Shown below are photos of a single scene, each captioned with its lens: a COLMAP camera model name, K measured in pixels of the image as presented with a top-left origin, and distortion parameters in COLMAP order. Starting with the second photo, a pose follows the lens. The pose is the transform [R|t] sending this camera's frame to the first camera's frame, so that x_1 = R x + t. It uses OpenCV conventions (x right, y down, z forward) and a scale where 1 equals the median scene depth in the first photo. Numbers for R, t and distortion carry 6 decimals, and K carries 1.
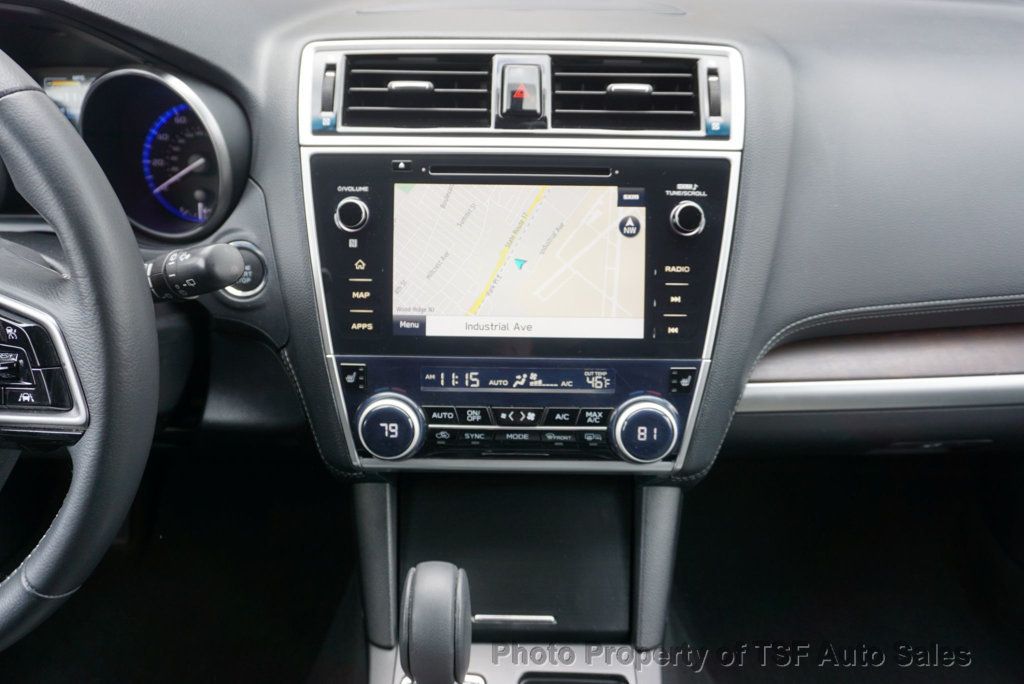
lens RADIAL K [[785.7, 0, 510.7], [0, 785.7, 341.1], [0, 0, 1]] dist [-0.001587, -0.000106]
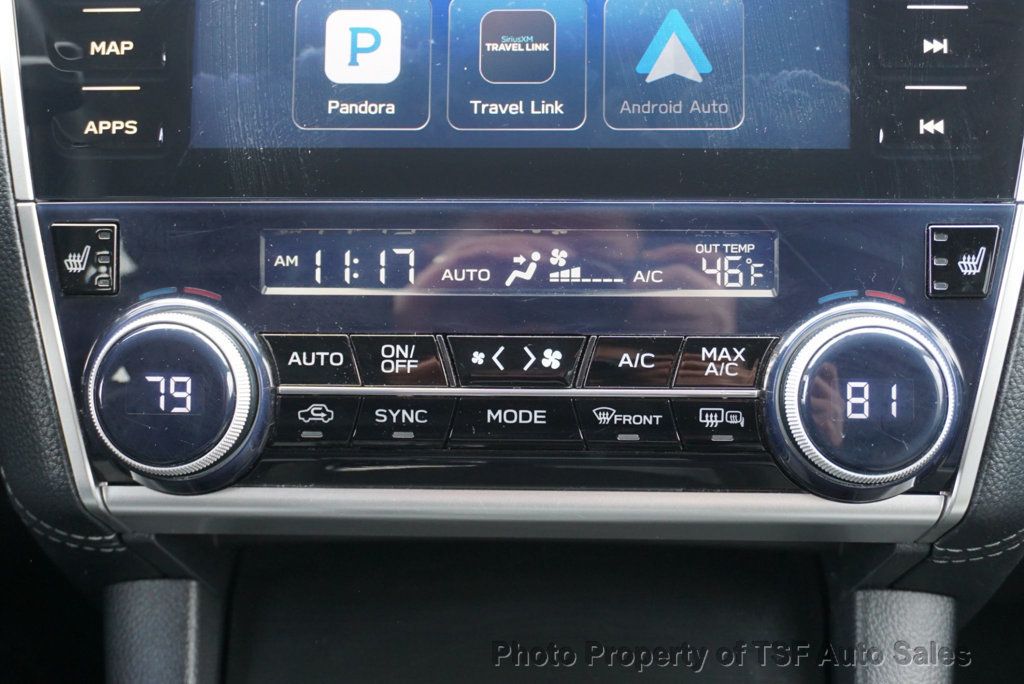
lens RADIAL K [[1336.1, 0, 513.5], [0, 1336.1, 342.6], [0, 0, 1]] dist [0.021064, 0.000000]
pose [[0.999253, -0.003463, -0.038480, 0.031874], [-0.001830, 0.990614, -0.136680, 0.173514], [0.038592, 0.136648, 0.989868, 0.372107]]
